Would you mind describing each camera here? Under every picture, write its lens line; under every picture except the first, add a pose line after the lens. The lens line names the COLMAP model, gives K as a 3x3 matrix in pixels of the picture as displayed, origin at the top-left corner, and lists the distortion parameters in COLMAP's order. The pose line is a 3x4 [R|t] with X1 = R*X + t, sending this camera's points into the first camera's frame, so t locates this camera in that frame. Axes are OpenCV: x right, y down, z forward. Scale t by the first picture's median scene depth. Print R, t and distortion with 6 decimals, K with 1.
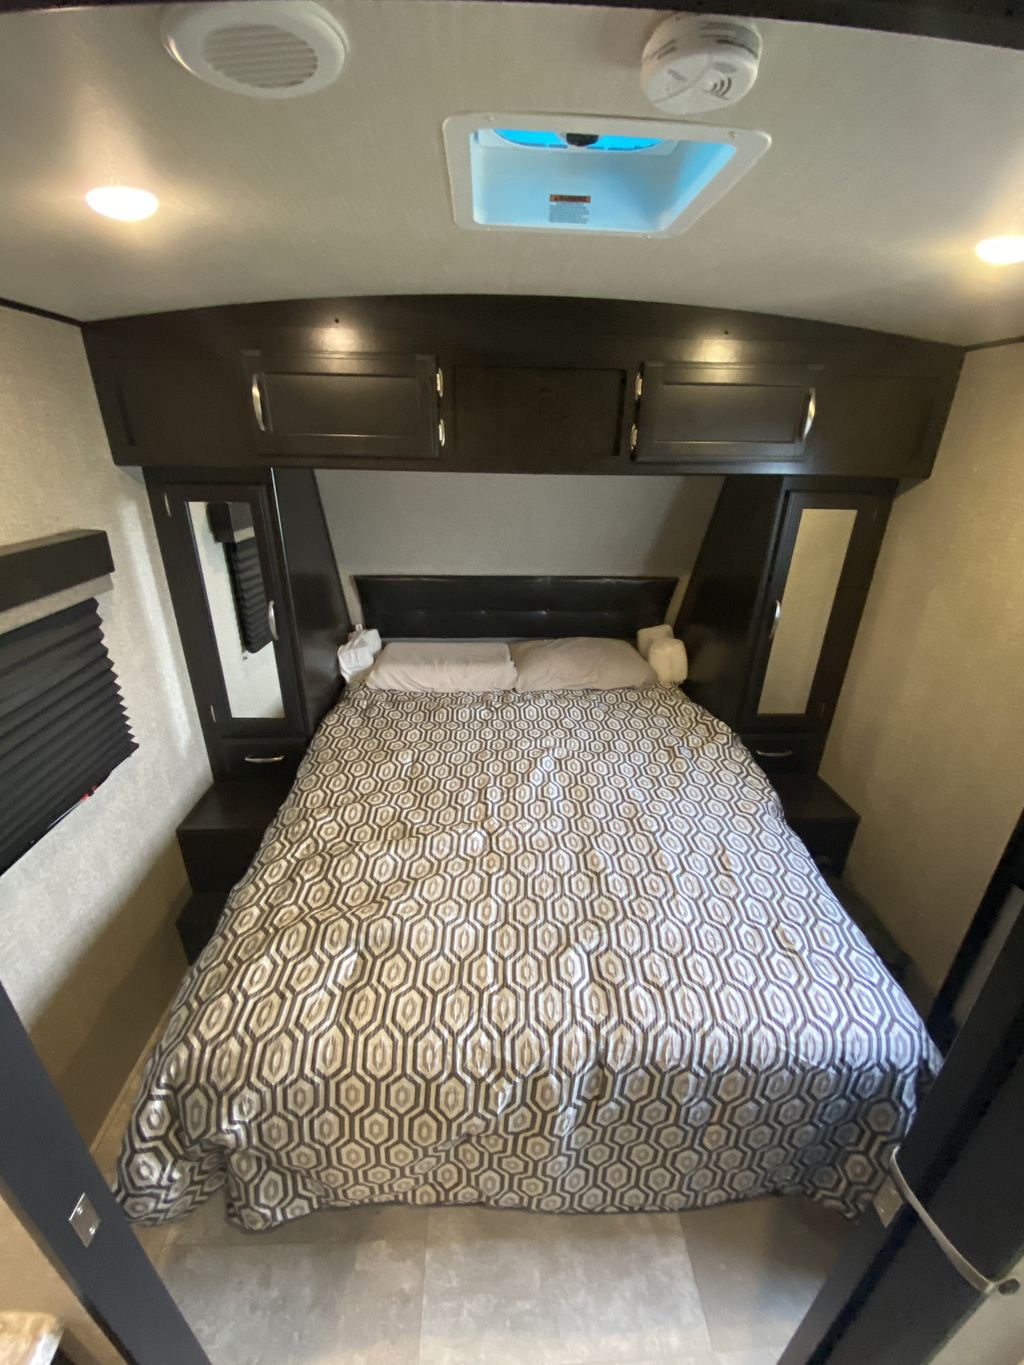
lens RADIAL K [[548.0, 0, 509.0], [0, 548.0, 688.3], [0, 0, 1]] dist [-0.006745, -0.005557]
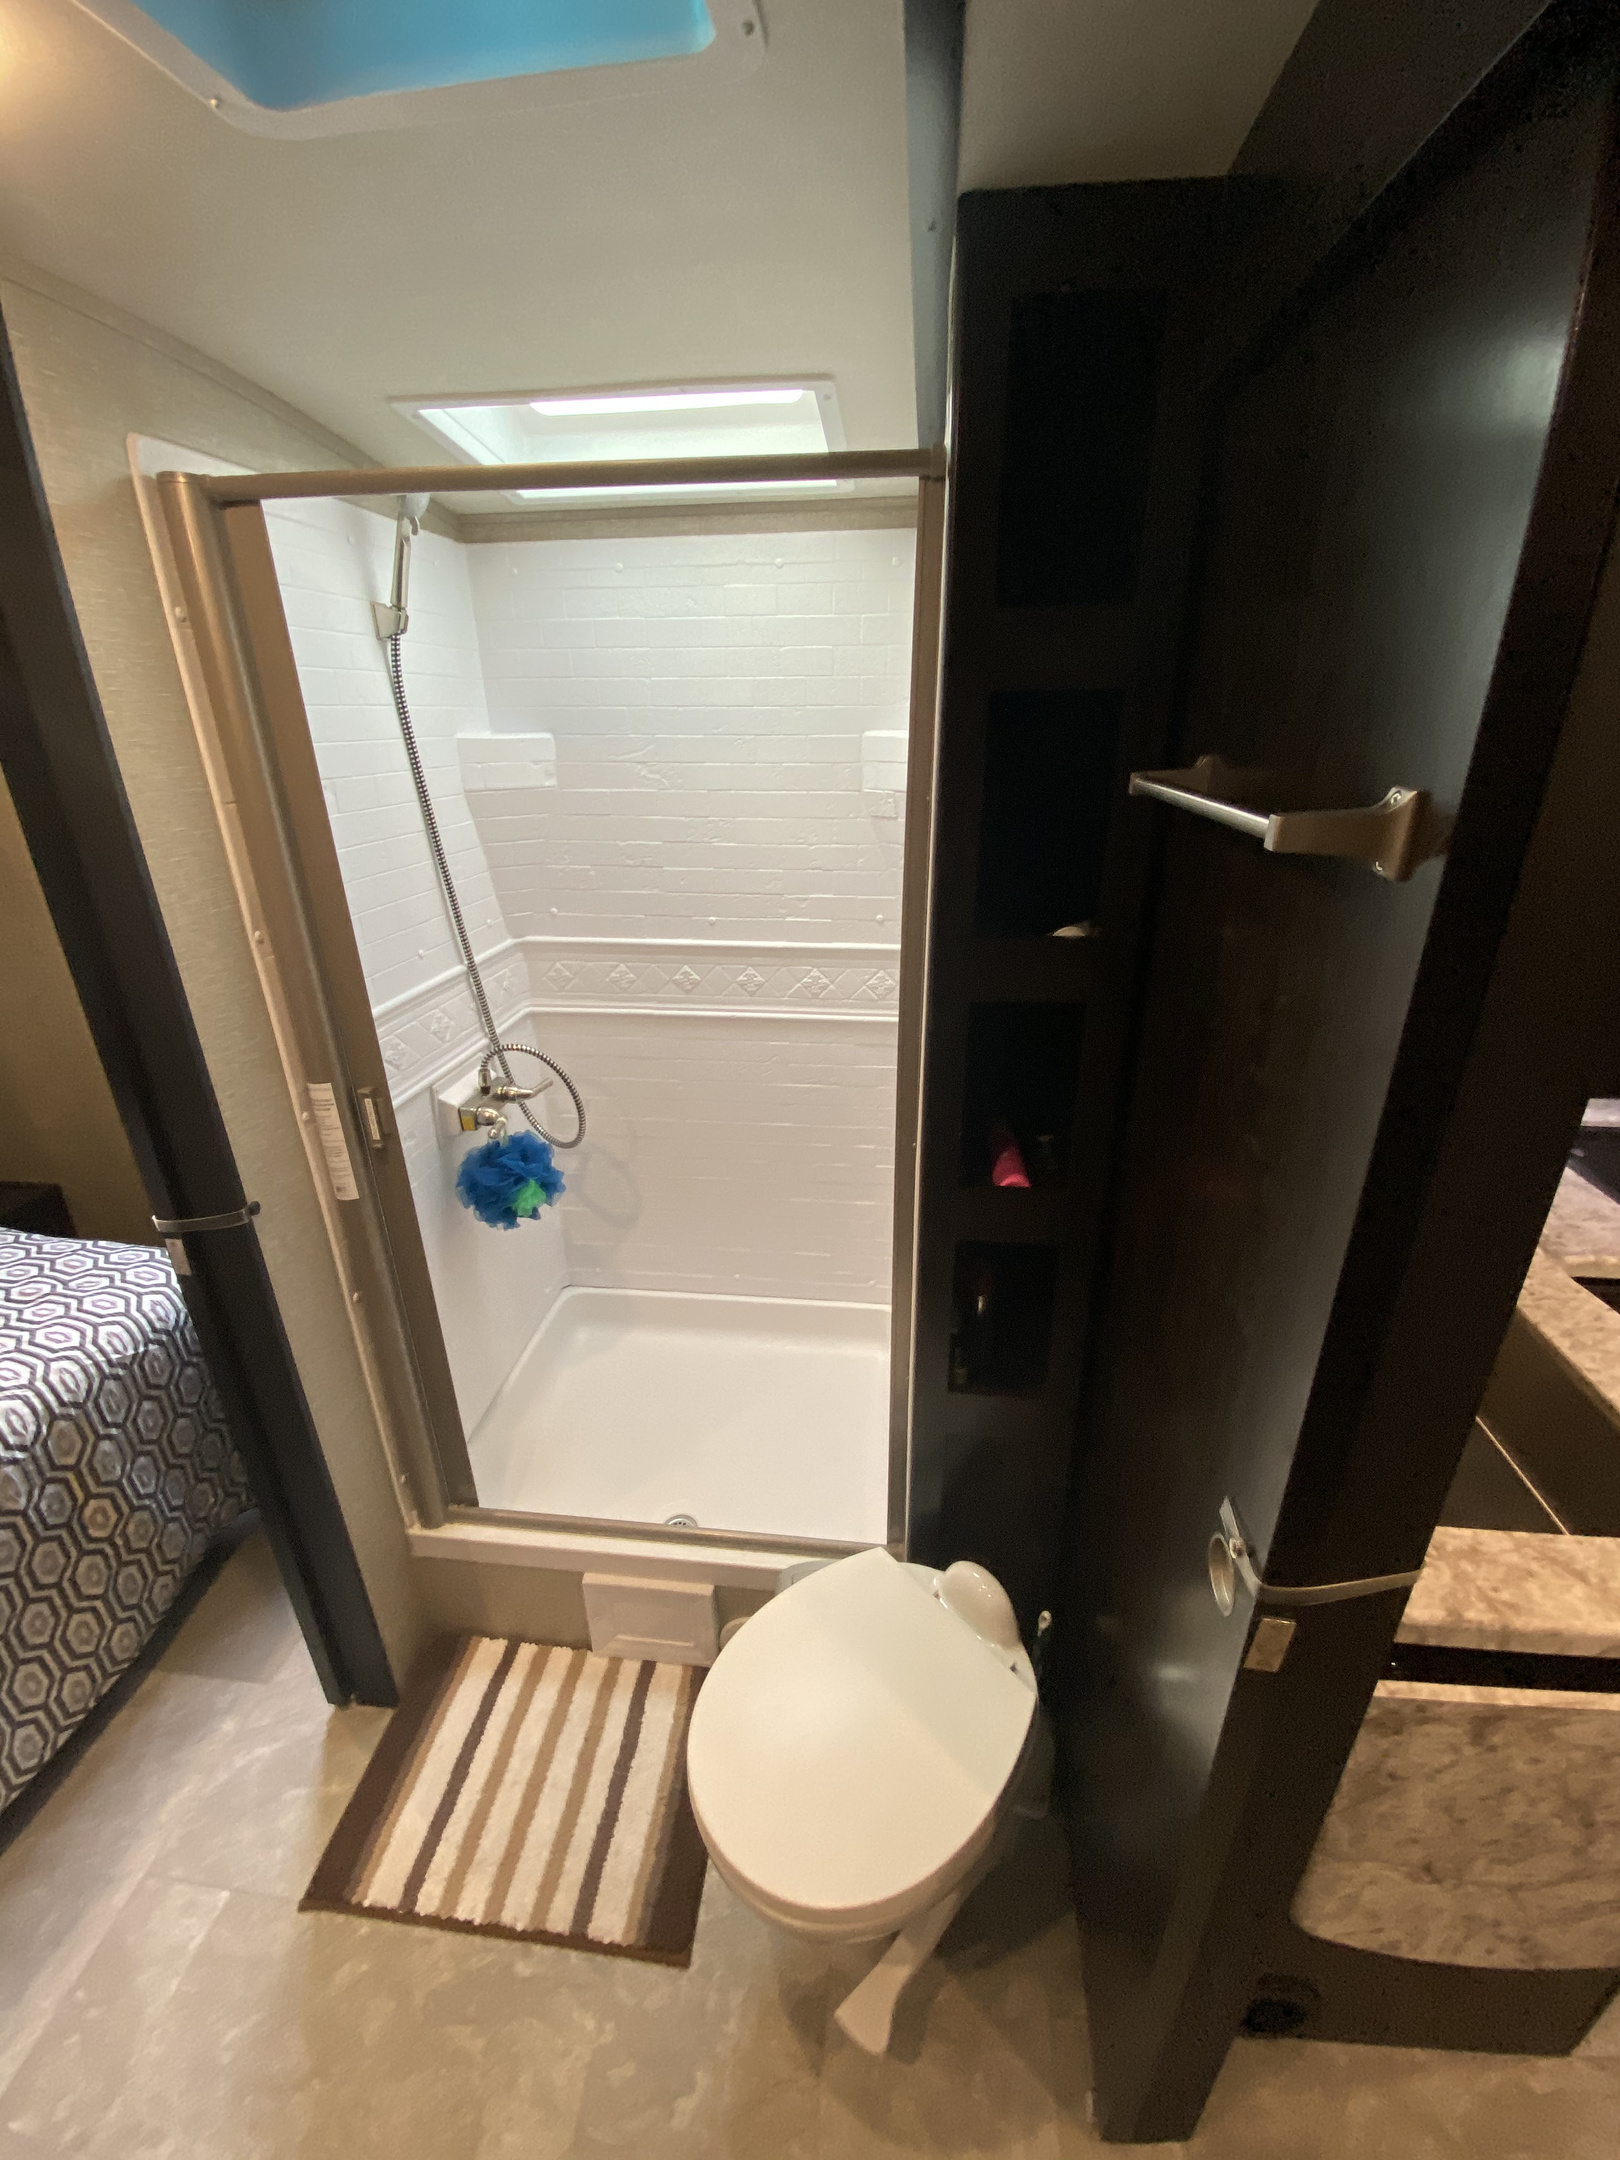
lens RADIAL K [[867.2, 0, 812.6], [0, 867.2, 1071.1], [0, 0, 1]] dist [-0.006745, -0.005557]
pose [[0.157204, -0.389622, 0.907459, -0.387751], [0.407609, 0.862563, 0.299734, 0.316413], [-0.899523, 0.322769, 0.294412, -0.612774]]
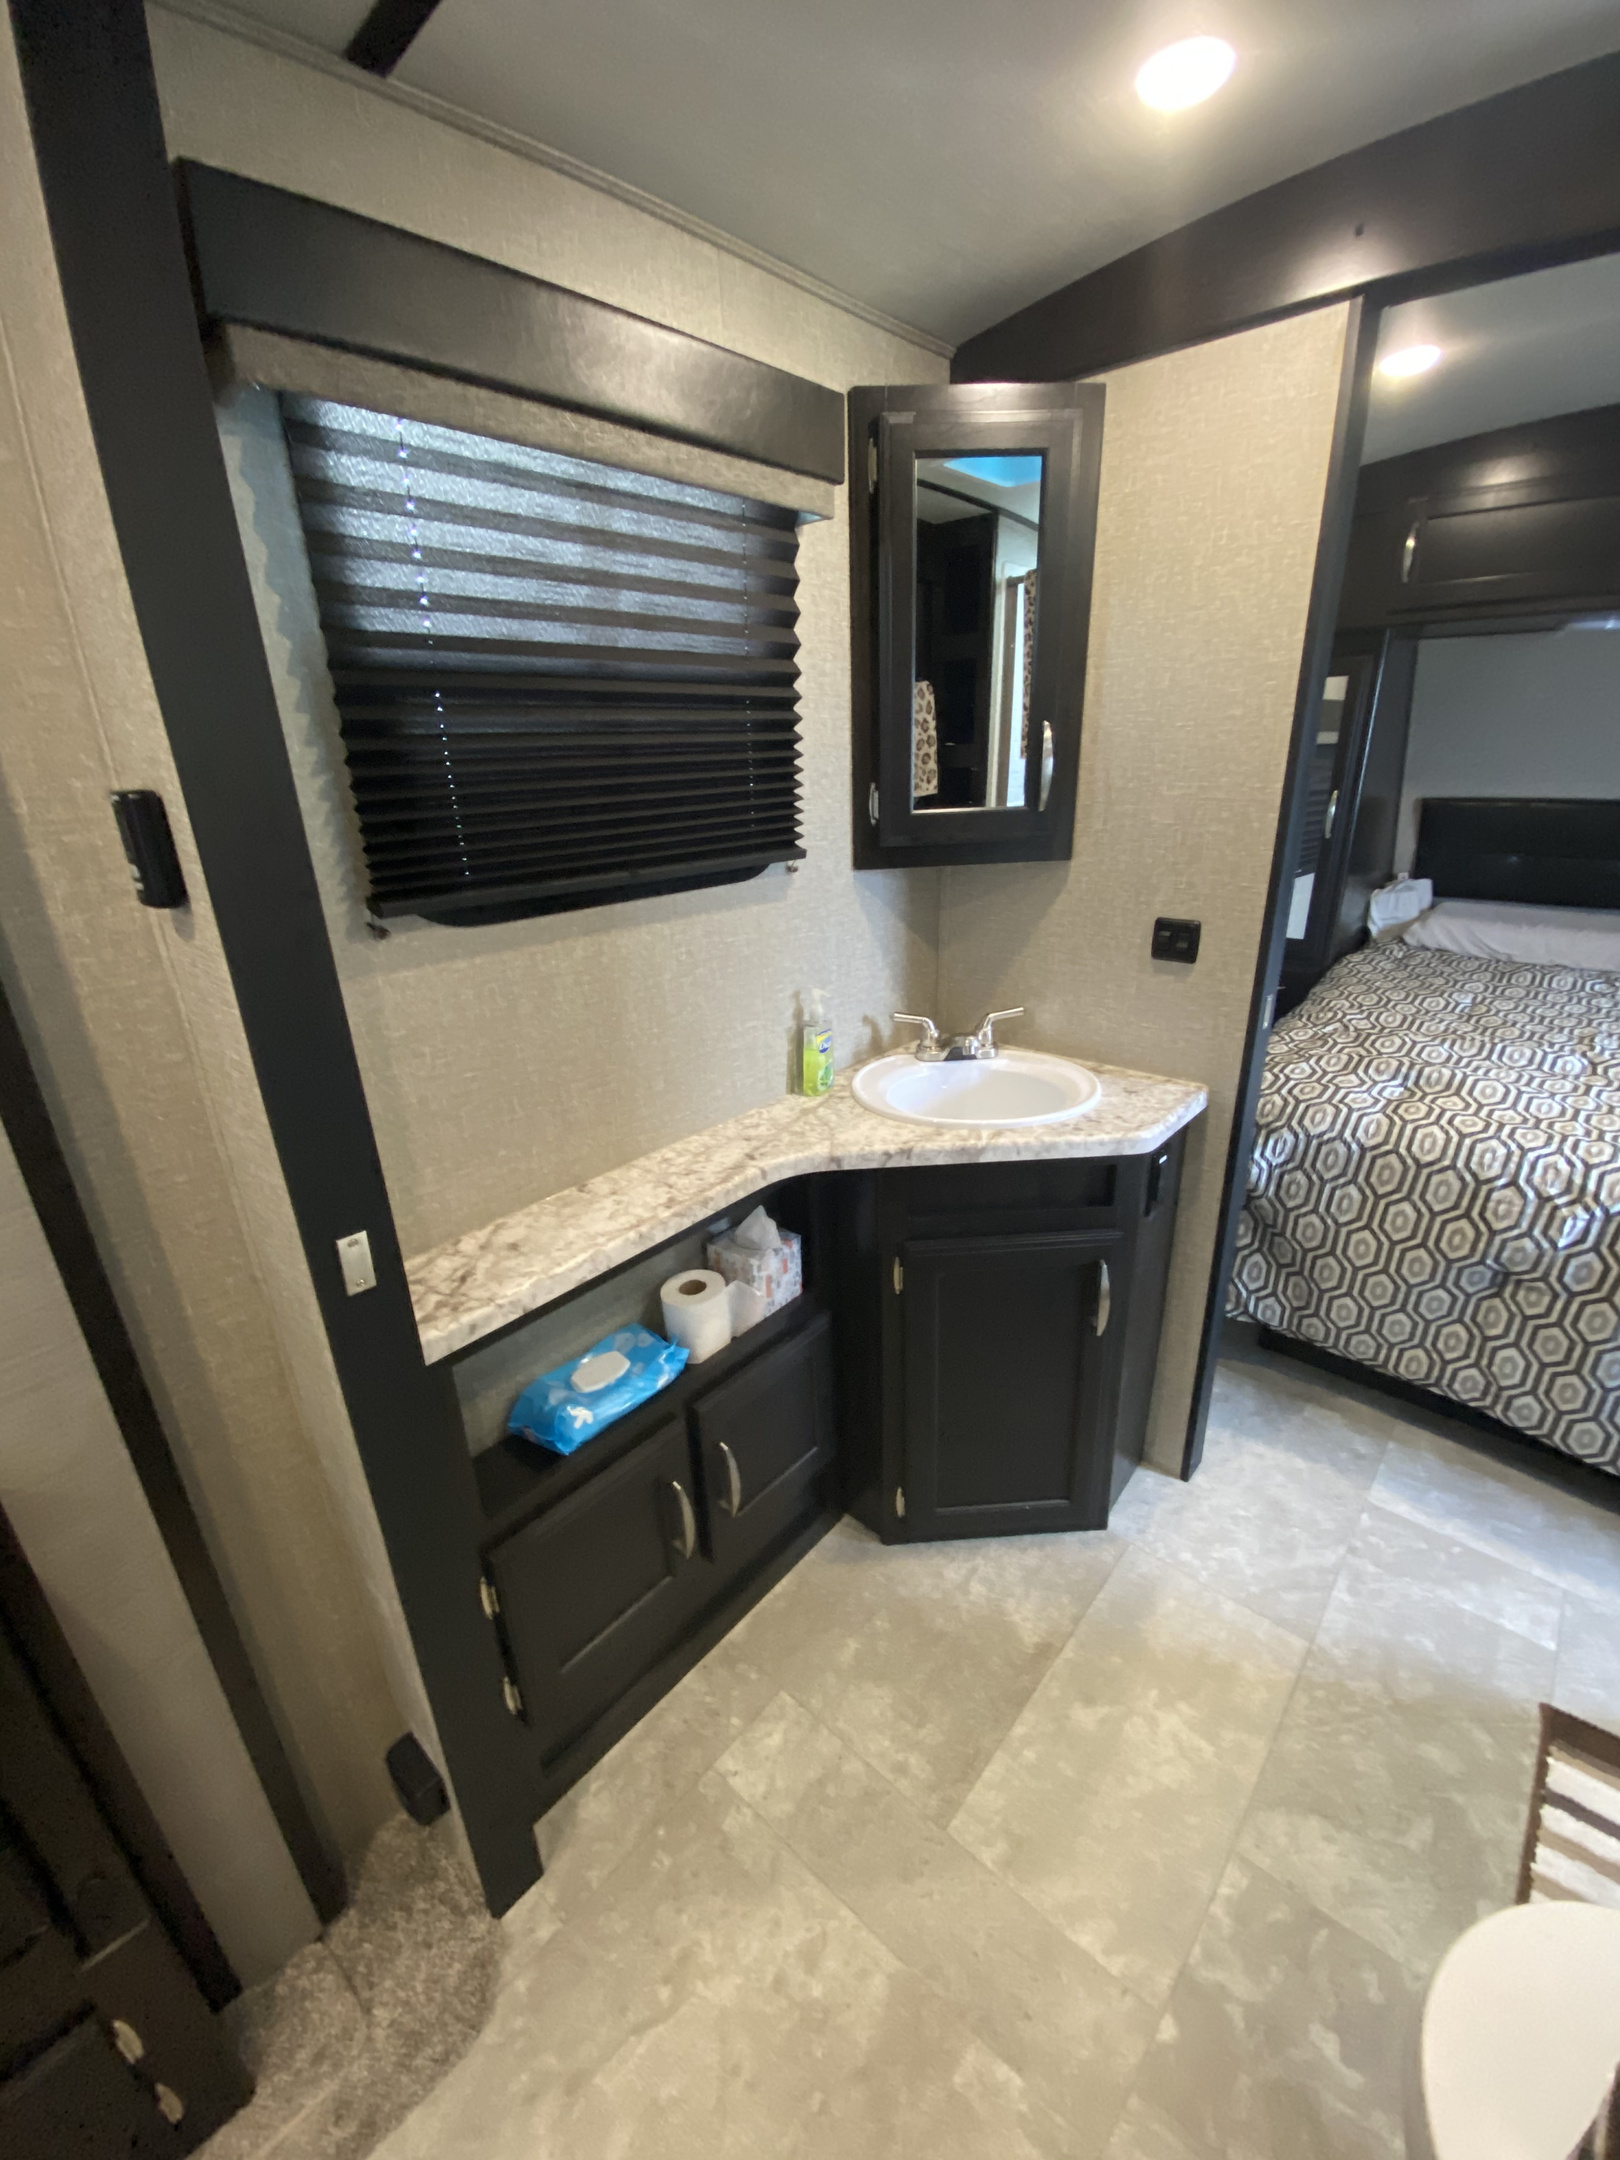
lens RADIAL K [[867.2, 0, 819.1], [0, 867.2, 1063.2], [0, 0, 1]] dist [-0.006745, -0.005557]
pose [[0.714224, 0.212159, -0.666987, -0.008983], [-0.249787, 0.967464, 0.040259, 0.714365], [0.653827, 0.137851, 0.743981, -0.901970]]
